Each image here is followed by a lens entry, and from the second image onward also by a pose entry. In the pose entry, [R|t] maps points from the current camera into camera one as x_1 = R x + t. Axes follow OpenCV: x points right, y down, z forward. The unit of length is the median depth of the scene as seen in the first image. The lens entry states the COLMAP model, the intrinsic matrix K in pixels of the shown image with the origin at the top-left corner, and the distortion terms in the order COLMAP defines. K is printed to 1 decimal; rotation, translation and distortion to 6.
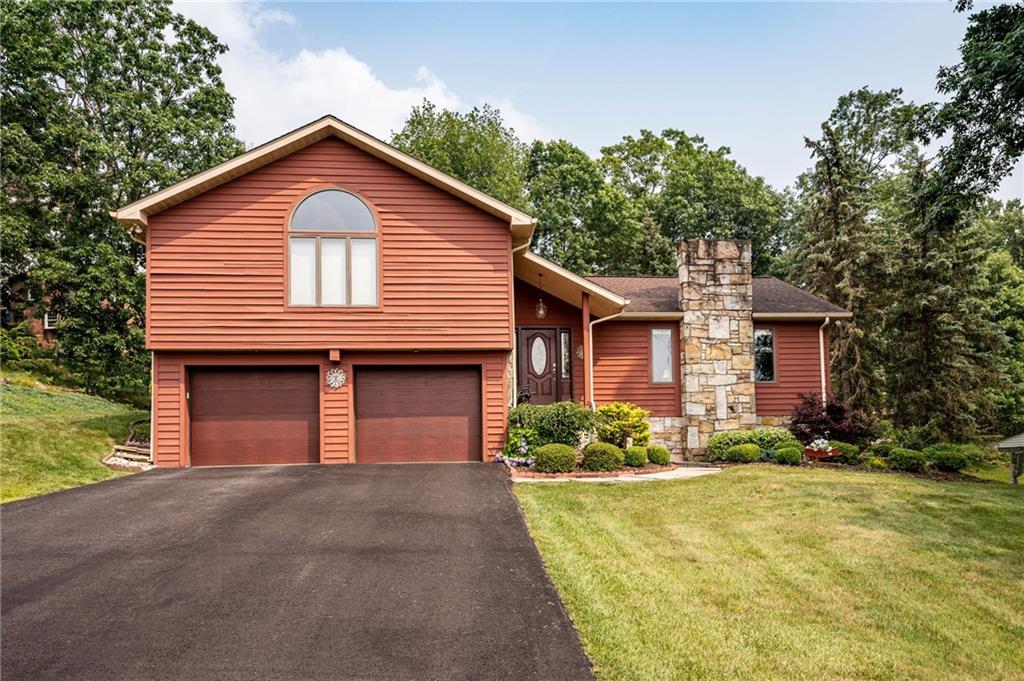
lens RADIAL K [[686.4, 0, 502.5], [0, 686.4, 421.2], [0, 0, 1]] dist [0.004966, 0.000438]
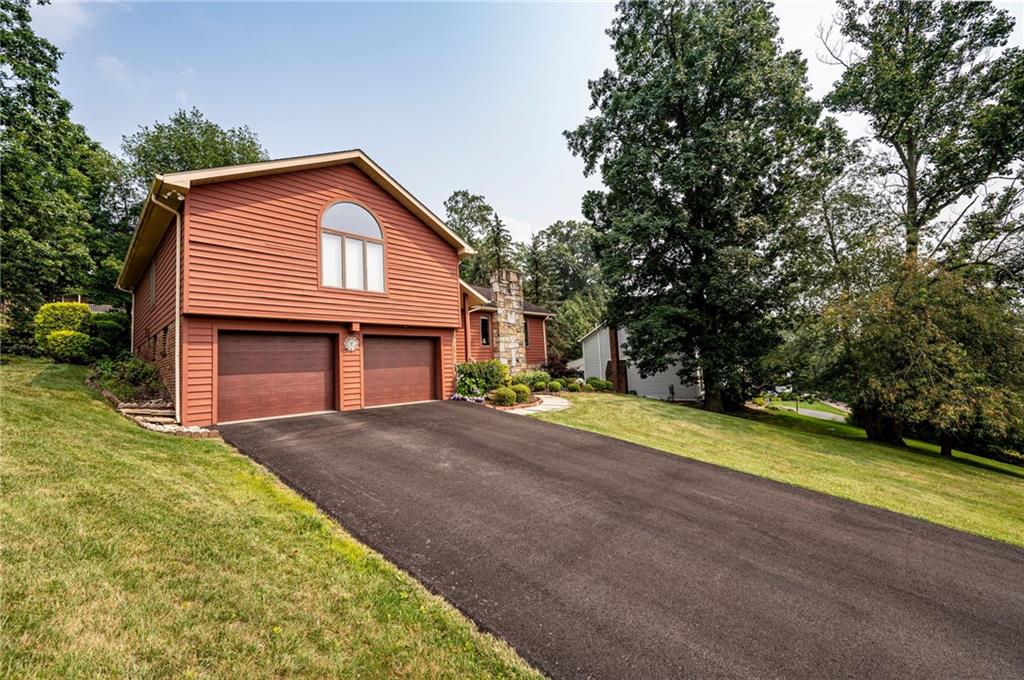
lens RADIAL K [[397.5, 0, 510.5], [0, 397.5, 336.1], [0, 0, 1]] dist [0.000334, 0.000067]
pose [[0.757844, 0.037440, 0.651360, -0.507363], [-0.011488, 0.998963, -0.044053, -0.047353], [-0.652334, 0.025903, 0.757489, 0.220469]]
